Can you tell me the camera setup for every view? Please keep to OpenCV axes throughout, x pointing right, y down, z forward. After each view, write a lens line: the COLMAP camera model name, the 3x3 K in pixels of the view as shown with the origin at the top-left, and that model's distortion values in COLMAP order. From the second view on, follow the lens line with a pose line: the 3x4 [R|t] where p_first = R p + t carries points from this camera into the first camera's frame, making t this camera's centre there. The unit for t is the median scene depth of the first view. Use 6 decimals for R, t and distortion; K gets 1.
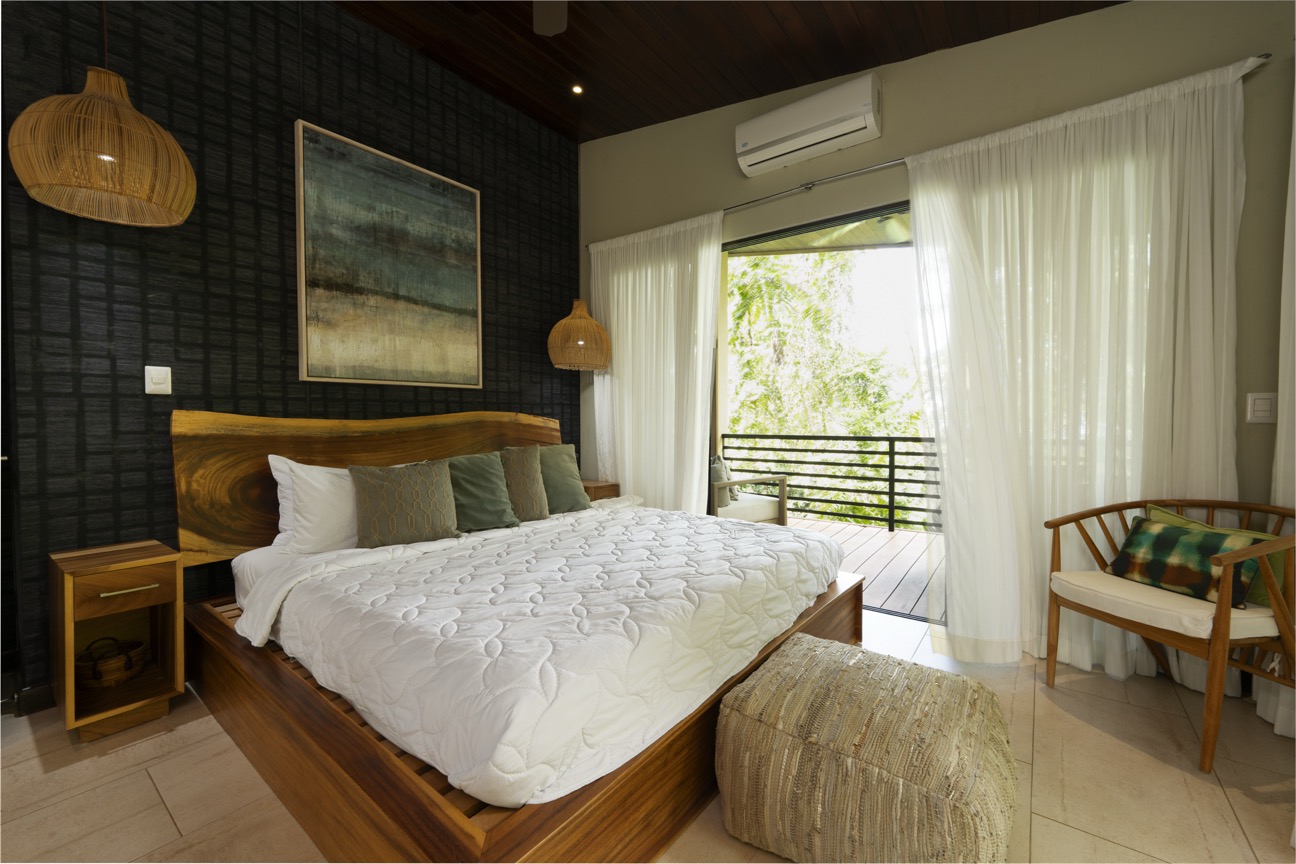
lens RADIAL K [[520.8, 0, 648.0], [0, 520.8, 432.0], [0, 0, 1]] dist [-0.000262, -0.000009]
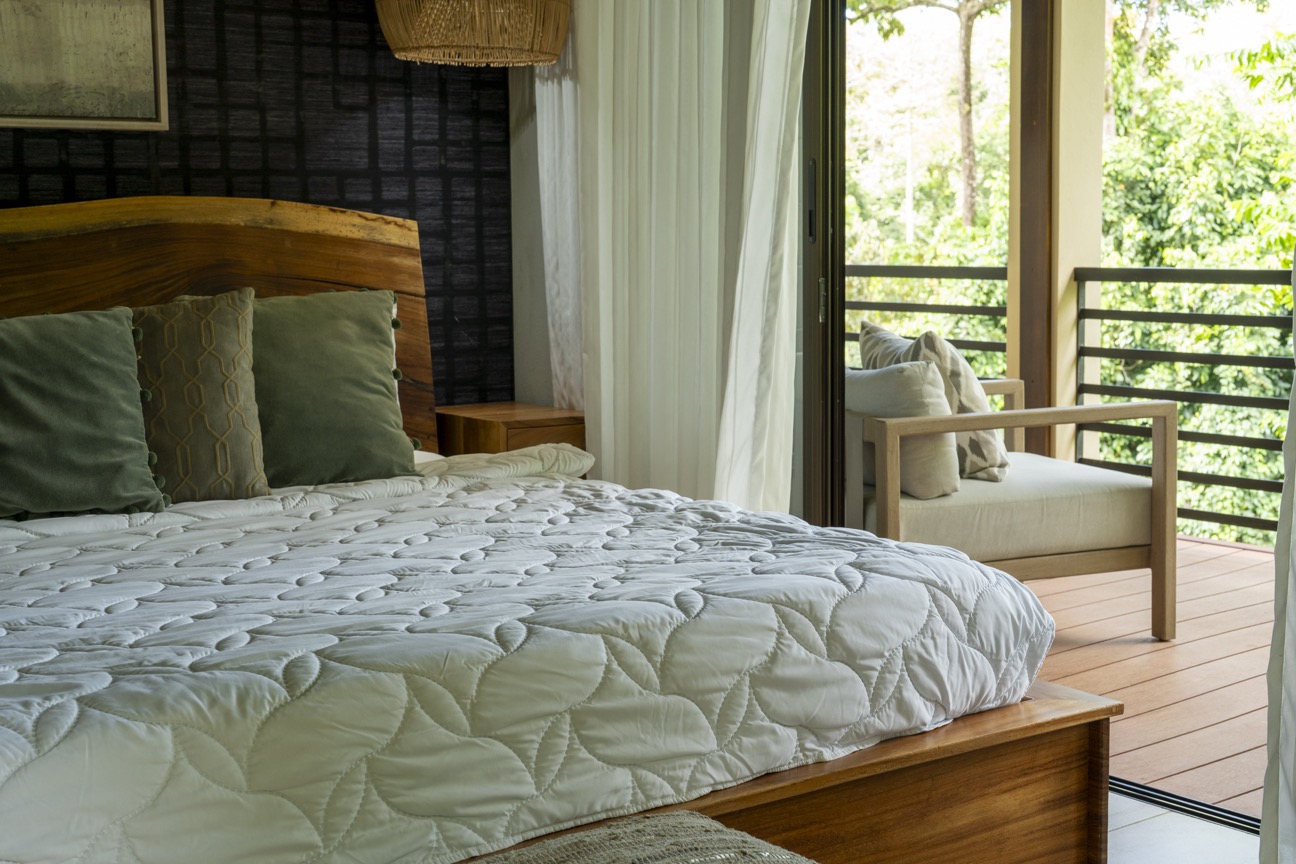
lens RADIAL K [[1799.2, 0, 648.0], [0, 1799.2, 432.0], [0, 0, 1]] dist [0.004418, 0.026236]
pose [[0.964637, 0.023979, -0.262488, 0.300628], [-0.000511, 0.996021, 0.089113, 0.009653], [0.263581, -0.085827, 0.960812, -0.085014]]
